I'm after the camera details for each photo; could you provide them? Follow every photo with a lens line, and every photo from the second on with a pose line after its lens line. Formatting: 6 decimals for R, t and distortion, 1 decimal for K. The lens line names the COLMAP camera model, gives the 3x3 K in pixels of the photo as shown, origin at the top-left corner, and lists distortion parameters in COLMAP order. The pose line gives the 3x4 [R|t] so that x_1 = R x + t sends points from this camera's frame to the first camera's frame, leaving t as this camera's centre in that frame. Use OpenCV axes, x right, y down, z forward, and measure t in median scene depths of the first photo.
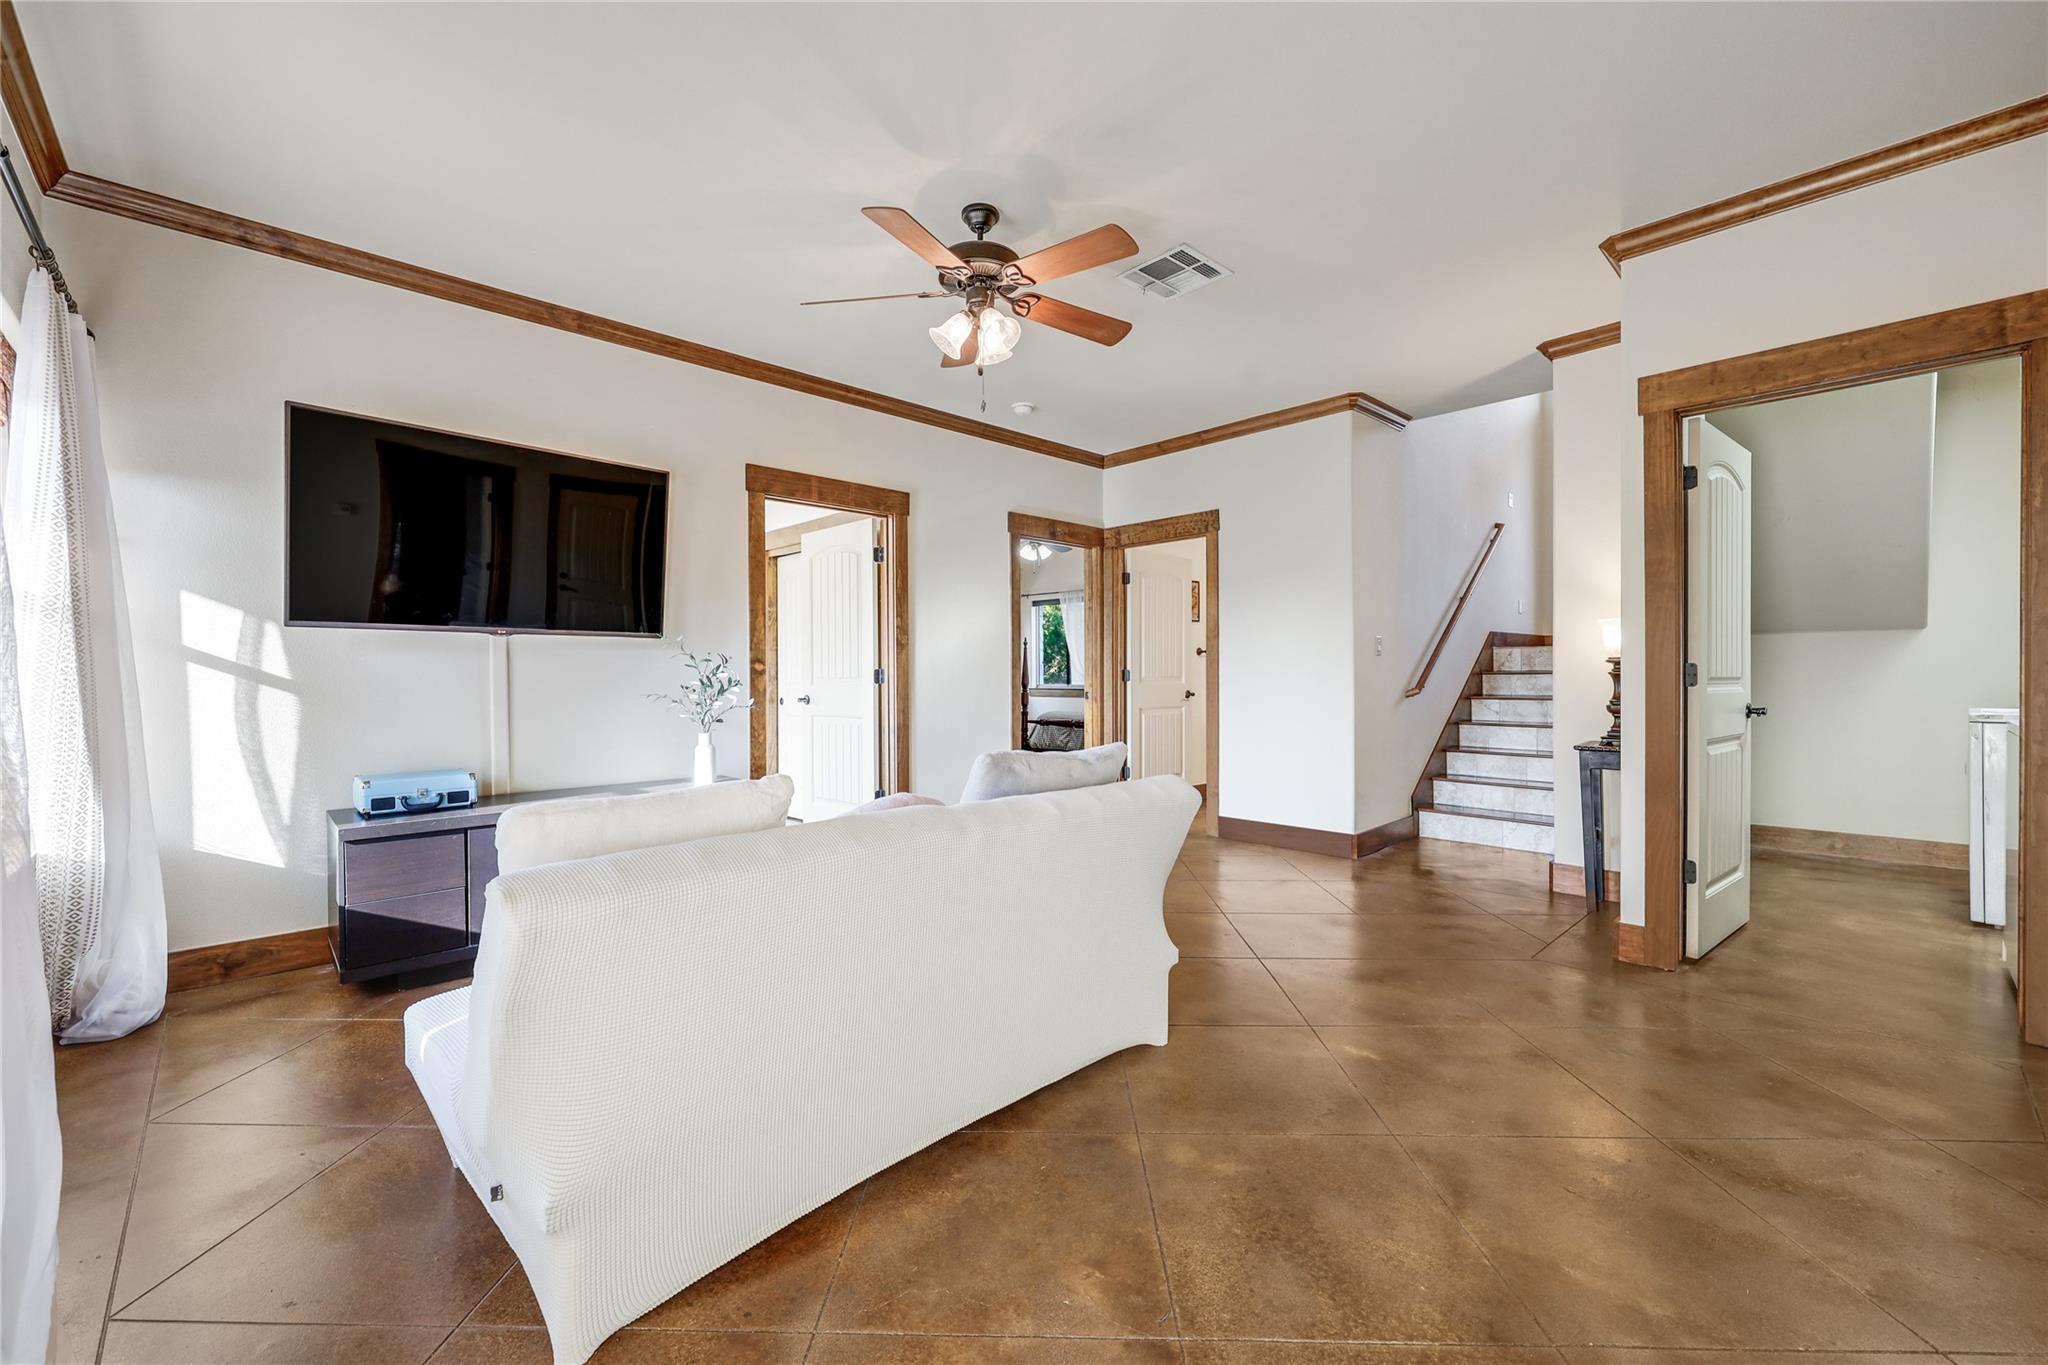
lens RADIAL K [[819.0, 0, 1024.0], [0, 819.0, 682.5], [0, 0, 1]] dist [-0.000102, 0.000379]
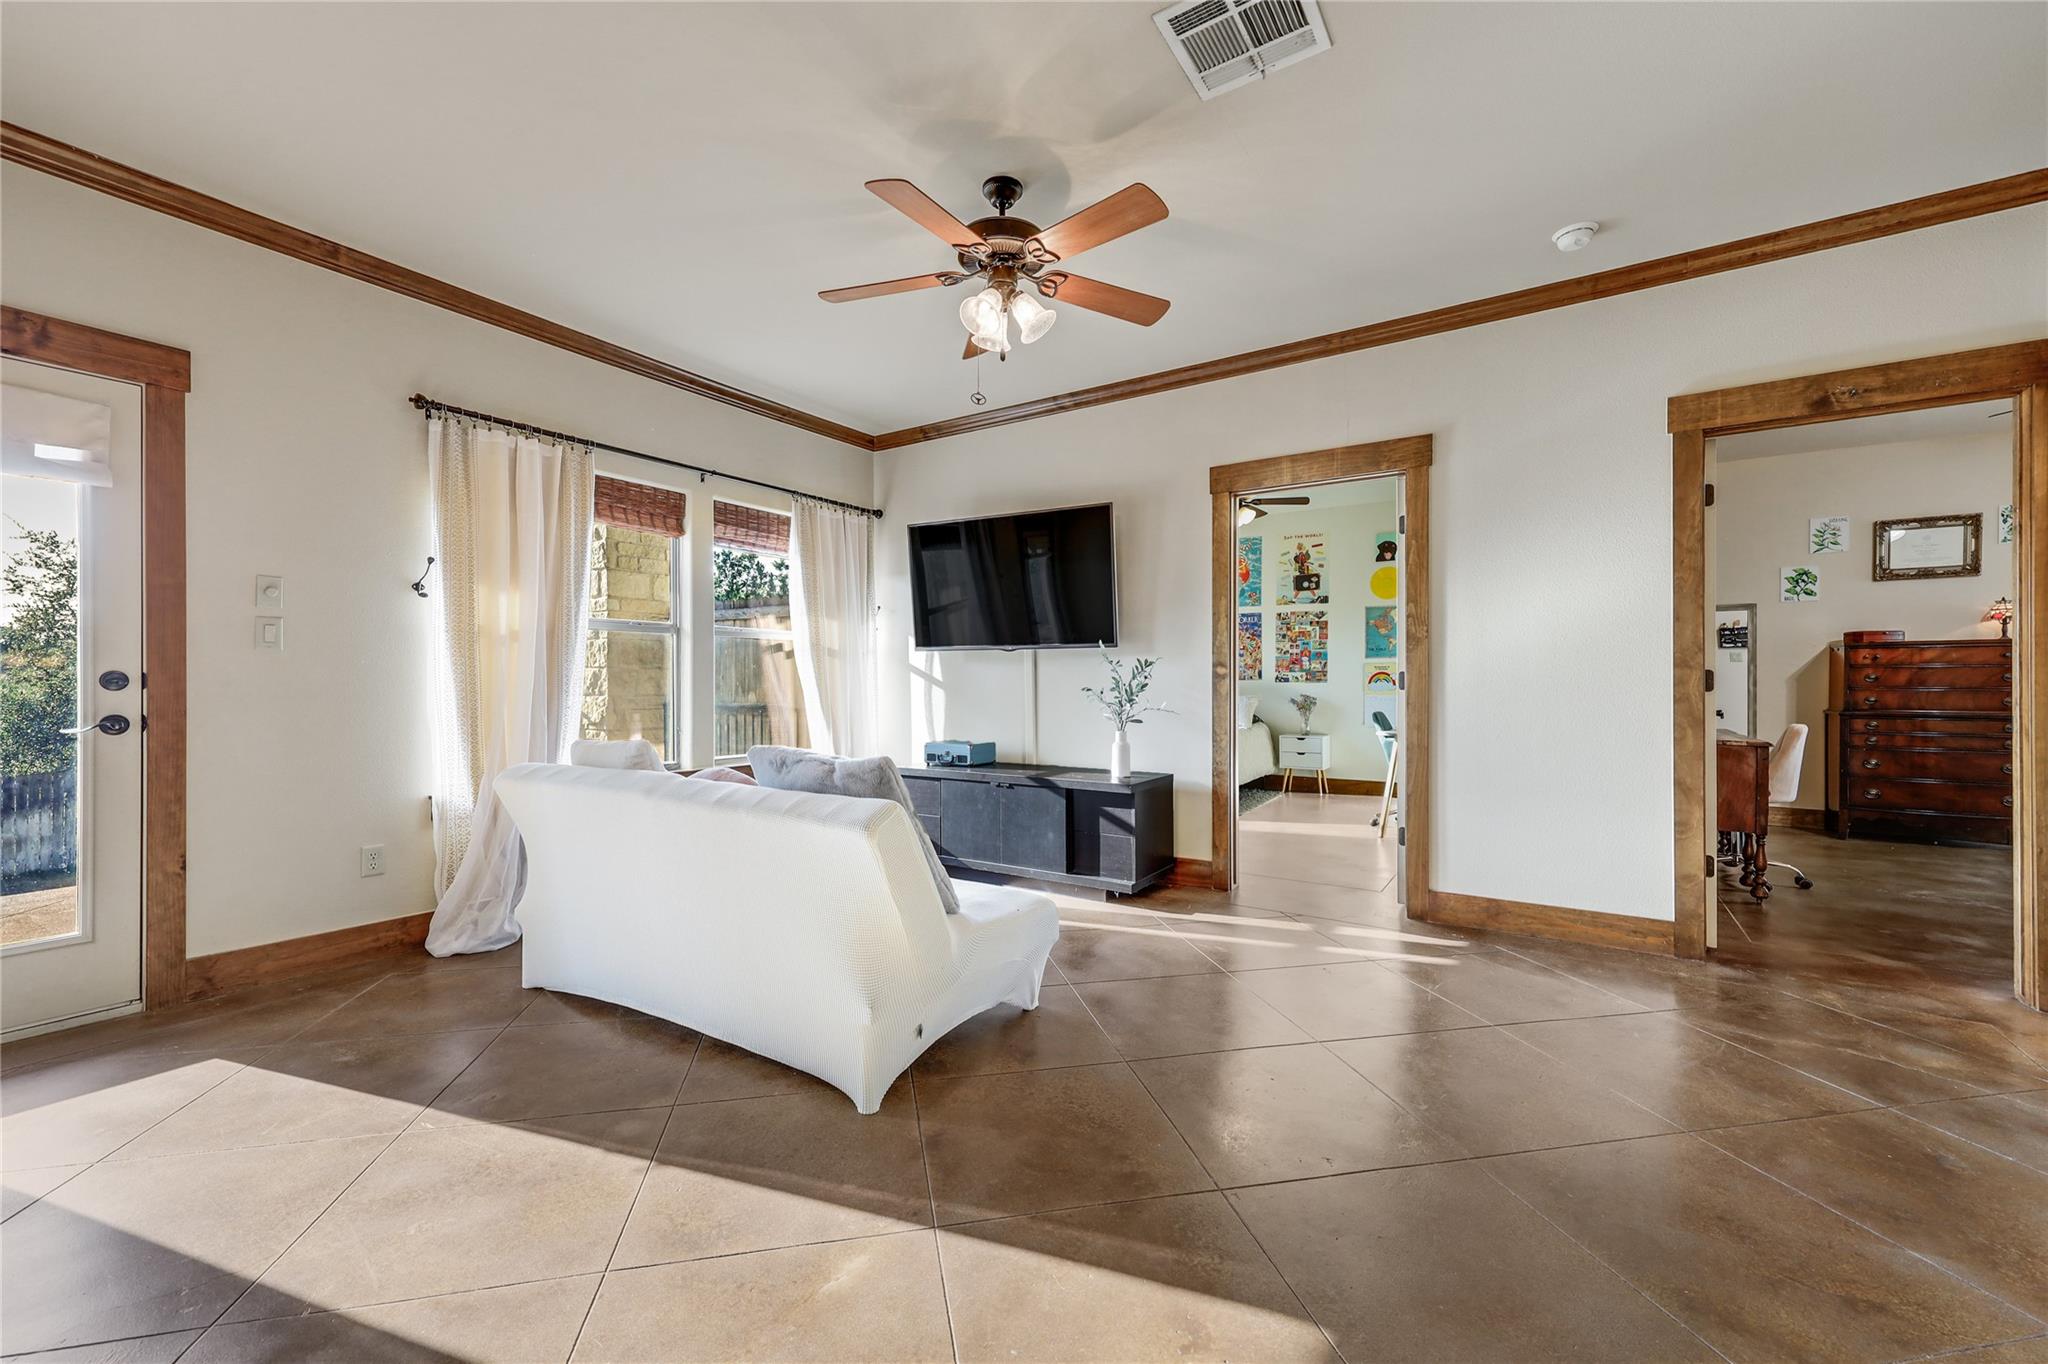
lens RADIAL K [[819.0, 0, 1024.0], [0, 819.0, 682.0], [0, 0, 1]] dist [-0.000102, 0.000379]
pose [[0.217632, 0.002815, -0.976027, 0.823156], [-0.010358, 0.999946, 0.000575, -0.004889], [0.975976, 0.009984, 0.217650, 0.778530]]
